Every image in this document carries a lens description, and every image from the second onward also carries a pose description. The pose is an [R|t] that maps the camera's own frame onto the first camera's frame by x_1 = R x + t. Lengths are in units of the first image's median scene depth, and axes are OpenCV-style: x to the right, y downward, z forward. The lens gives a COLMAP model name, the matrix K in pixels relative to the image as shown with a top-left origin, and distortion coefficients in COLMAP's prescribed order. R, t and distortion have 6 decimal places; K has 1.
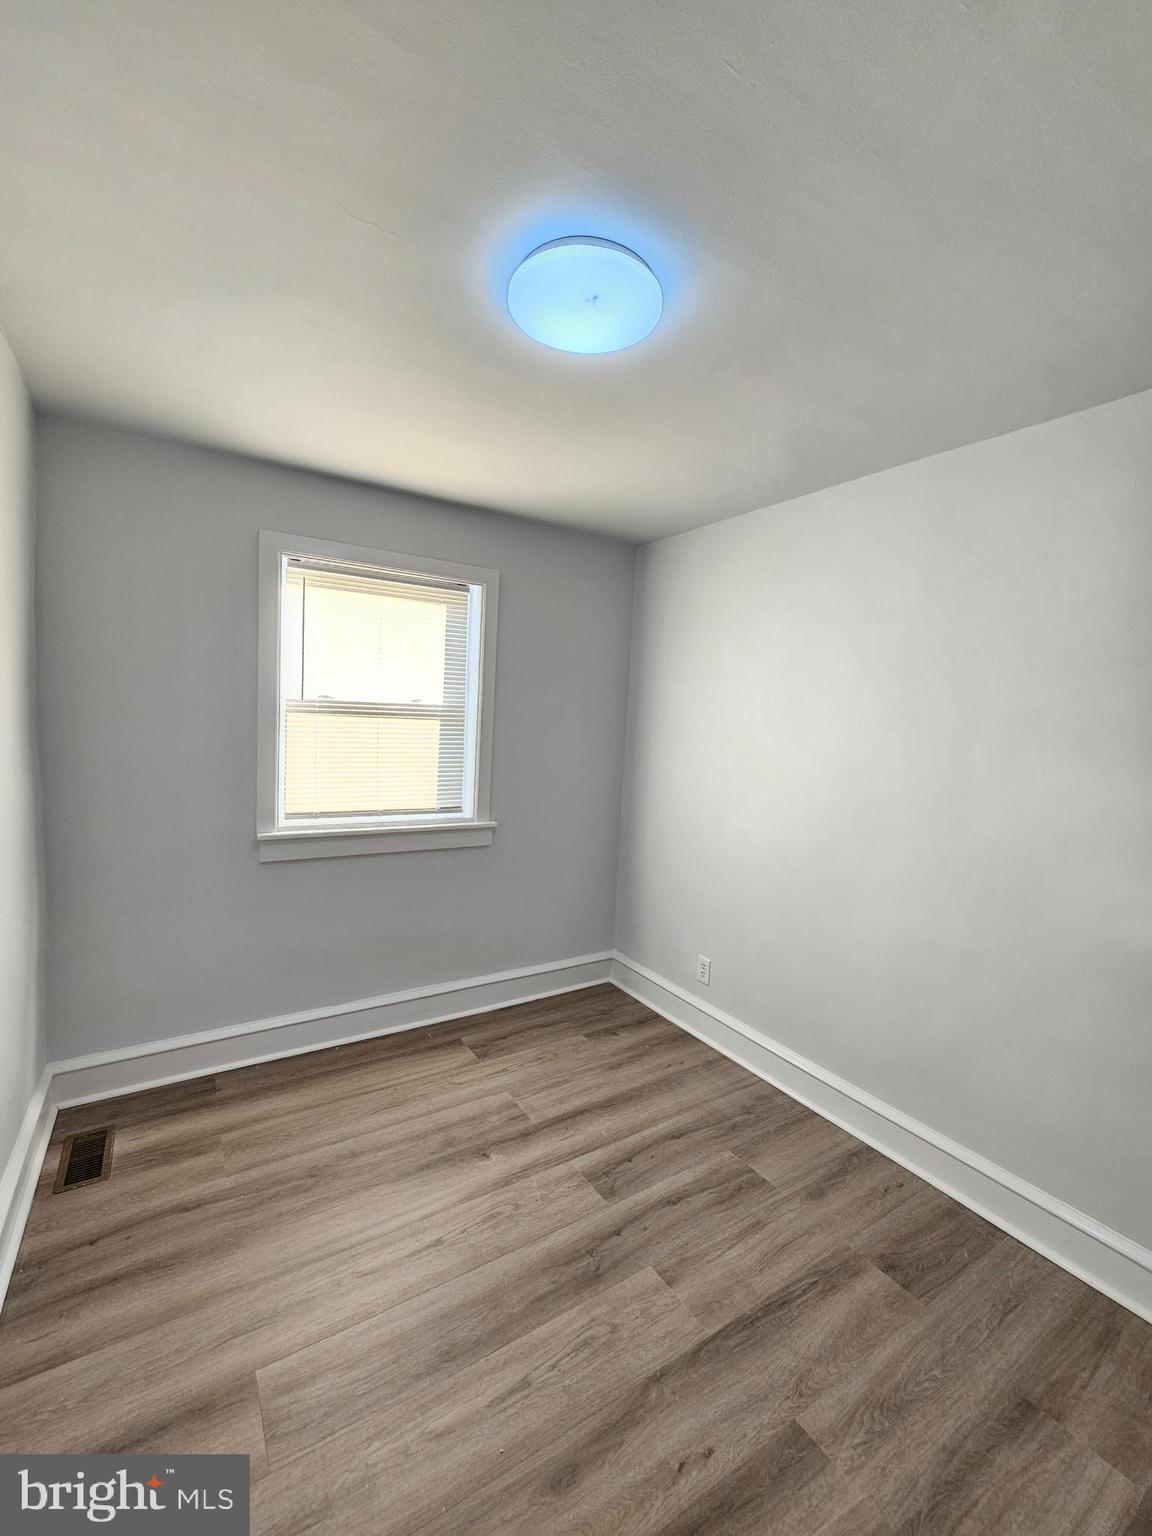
lens RADIAL K [[630.6, 0, 571.6], [0, 630.6, 766.5], [0, 0, 1]] dist [-0.000100, 0.000191]
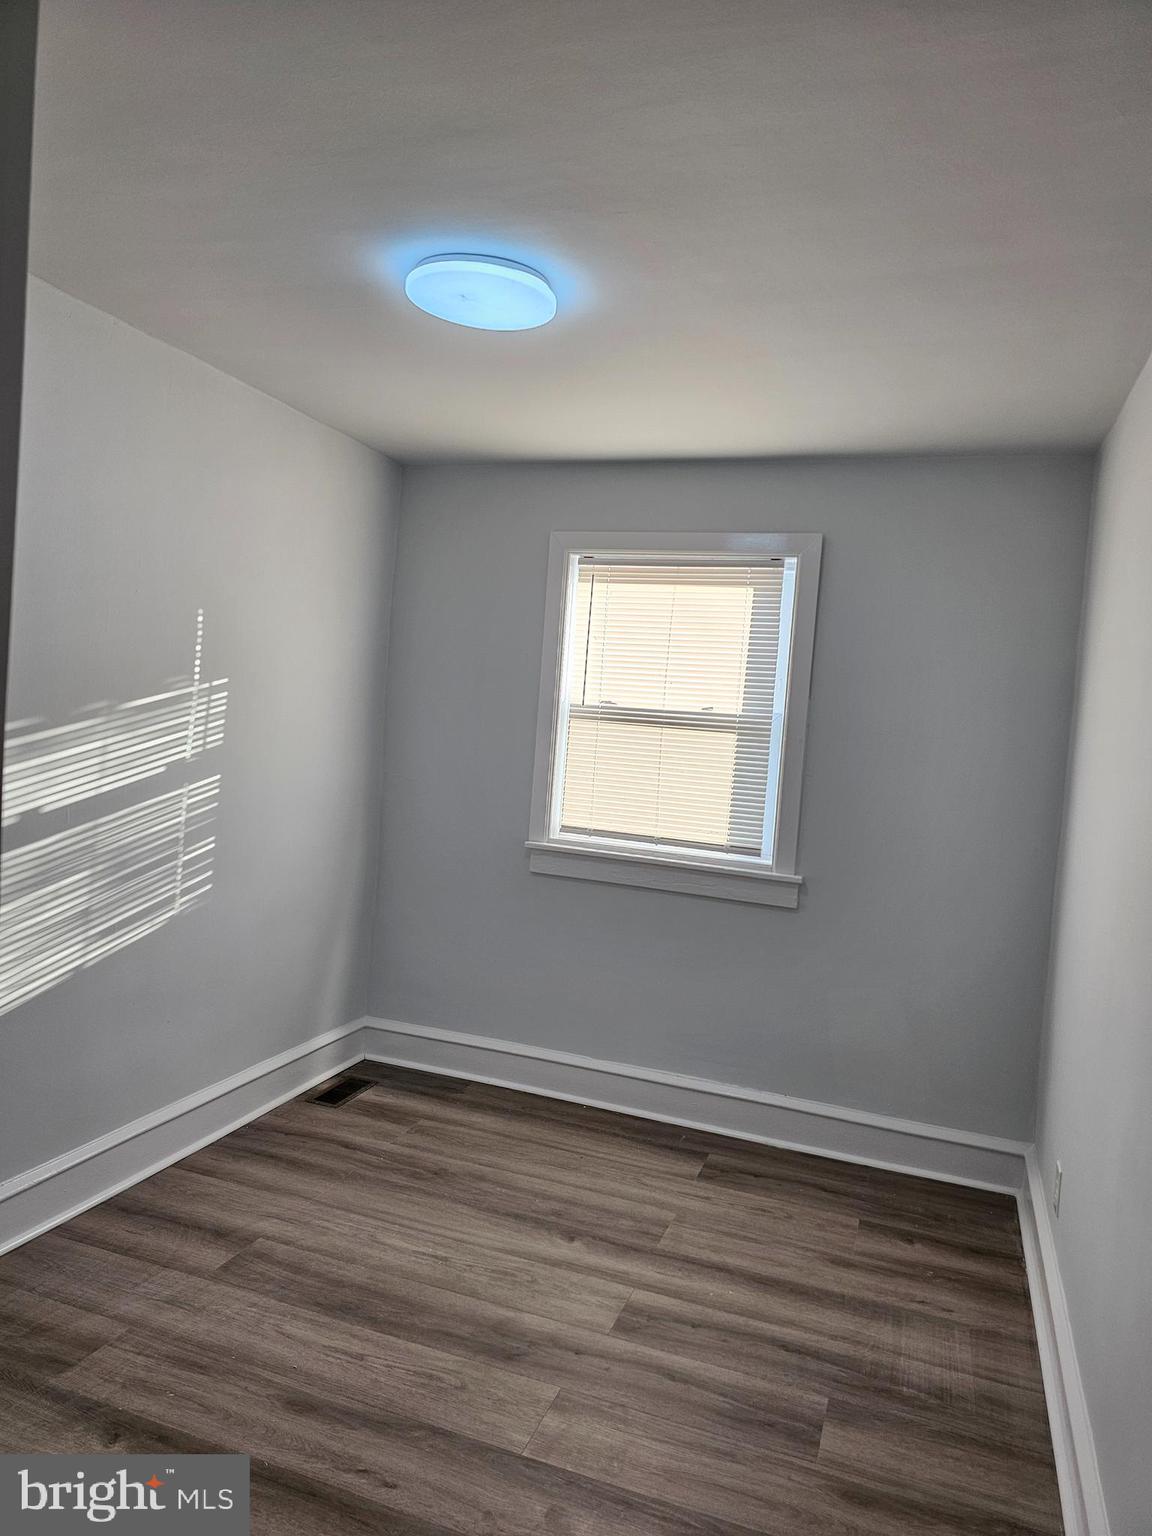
lens RADIAL K [[1033.5, 0, 605.2], [0, 1033.5, 758.1], [0, 0, 1]] dist [0.057487, -0.047026]
pose [[0.629581, 0.034503, -0.776168, 0.800441], [-0.111013, 0.992758, -0.045916, 0.039795], [0.768963, 0.115073, 0.628852, 0.082028]]
